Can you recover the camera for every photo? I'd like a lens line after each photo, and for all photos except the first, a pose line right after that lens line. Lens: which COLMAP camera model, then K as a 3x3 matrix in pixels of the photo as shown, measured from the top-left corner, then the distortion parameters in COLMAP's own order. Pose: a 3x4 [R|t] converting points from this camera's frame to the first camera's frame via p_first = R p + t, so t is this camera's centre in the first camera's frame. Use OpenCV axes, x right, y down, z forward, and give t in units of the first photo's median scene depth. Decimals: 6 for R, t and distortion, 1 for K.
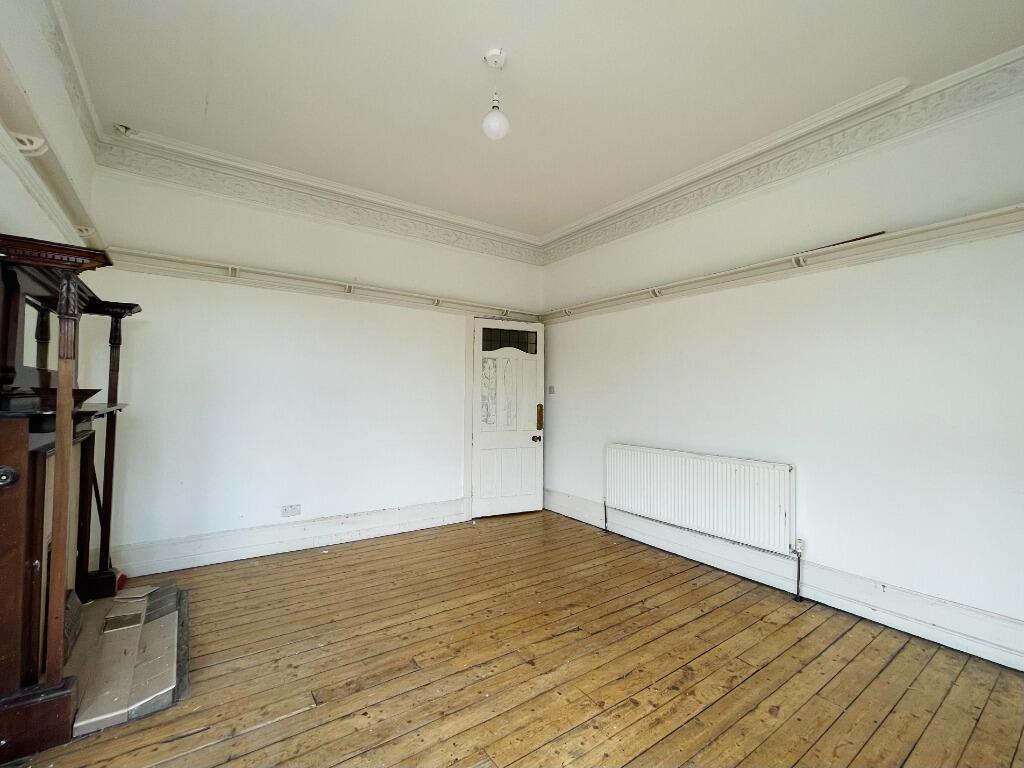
lens RADIAL K [[442.9, 0, 507.2], [0, 442.9, 385.8], [0, 0, 1]] dist [-0.002723, 0.000221]
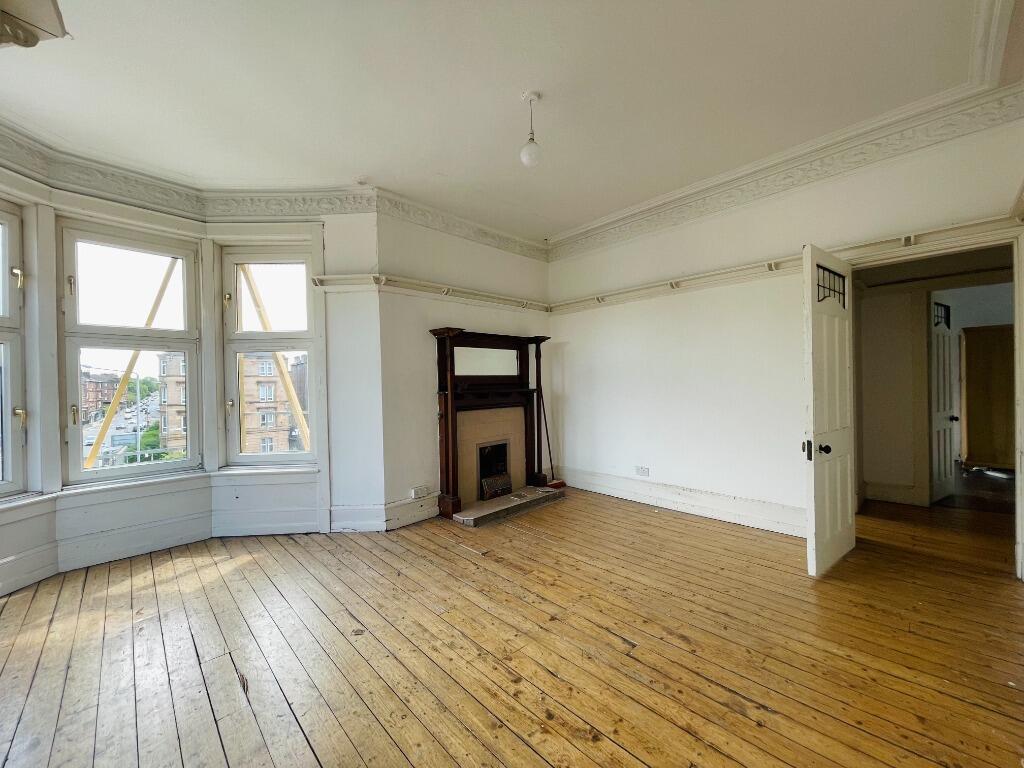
lens RADIAL K [[414.3, 0, 511.0], [0, 414.3, 386.2], [0, 0, 1]] dist [-0.001969, 0.000201]
pose [[0.142309, -0.009855, -0.989773, 0.838530], [0.043969, 0.999026, -0.003625, 0.029153], [0.988845, -0.043004, 0.142604, 0.597983]]
